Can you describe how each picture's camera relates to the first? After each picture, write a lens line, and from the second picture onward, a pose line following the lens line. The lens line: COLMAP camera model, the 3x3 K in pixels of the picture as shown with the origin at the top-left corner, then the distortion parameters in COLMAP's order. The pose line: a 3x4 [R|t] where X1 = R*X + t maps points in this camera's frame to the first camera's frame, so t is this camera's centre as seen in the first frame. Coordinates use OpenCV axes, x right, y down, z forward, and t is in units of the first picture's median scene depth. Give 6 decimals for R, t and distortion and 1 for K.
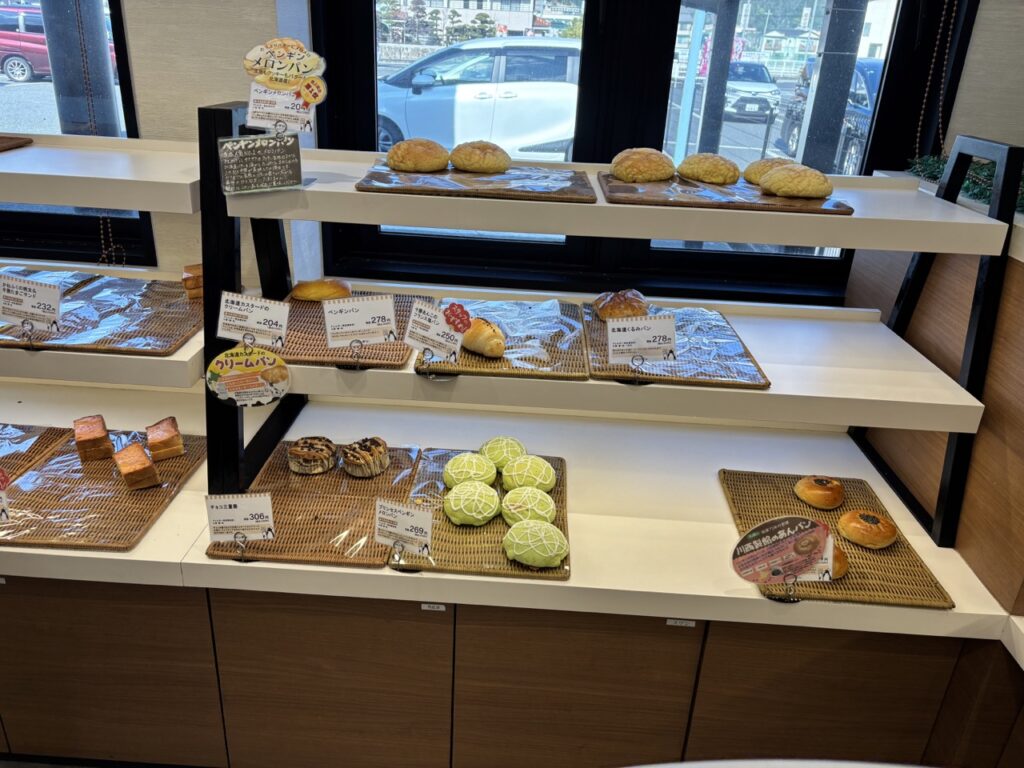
lens RADIAL K [[778.6, 0, 507.0], [0, 778.6, 388.0], [0, 0, 1]] dist [-0.002019, 0.004144]
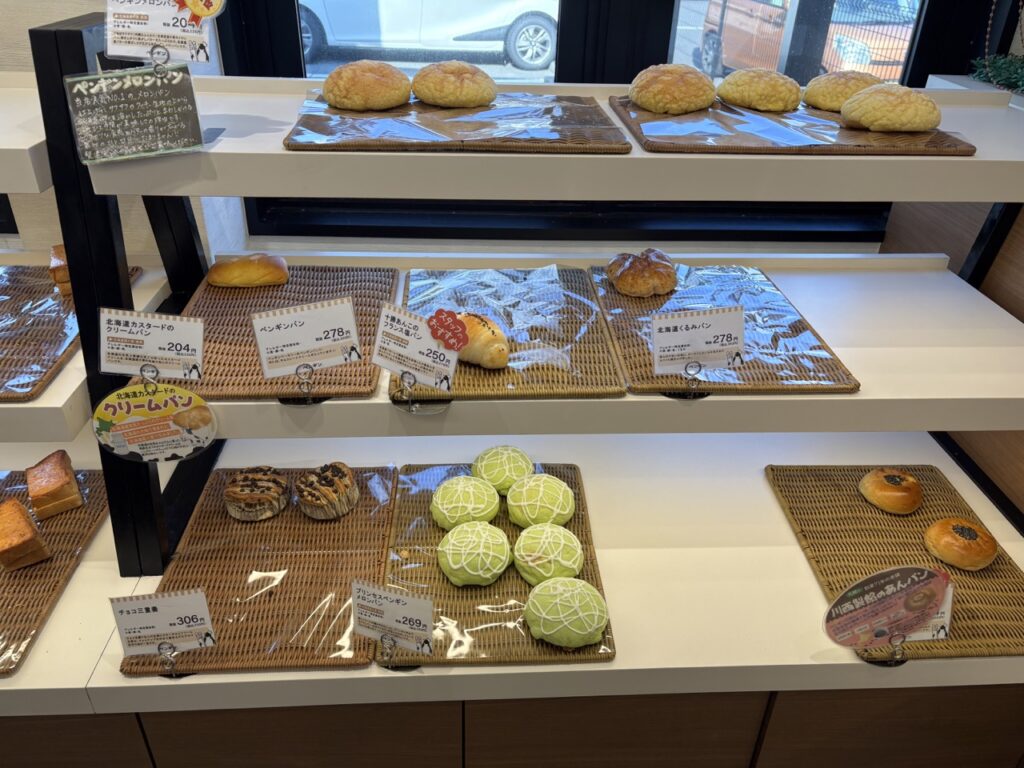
lens RADIAL K [[778.6, 0, 519.0], [0, 778.6, 382.8], [0, 0, 1]] dist [-0.002019, 0.004144]
pose [[0.994527, -0.065754, 0.081194, -0.053954], [0.055161, 0.990440, 0.126437, -0.116197], [-0.088731, -0.121267, 0.988646, 0.260069]]
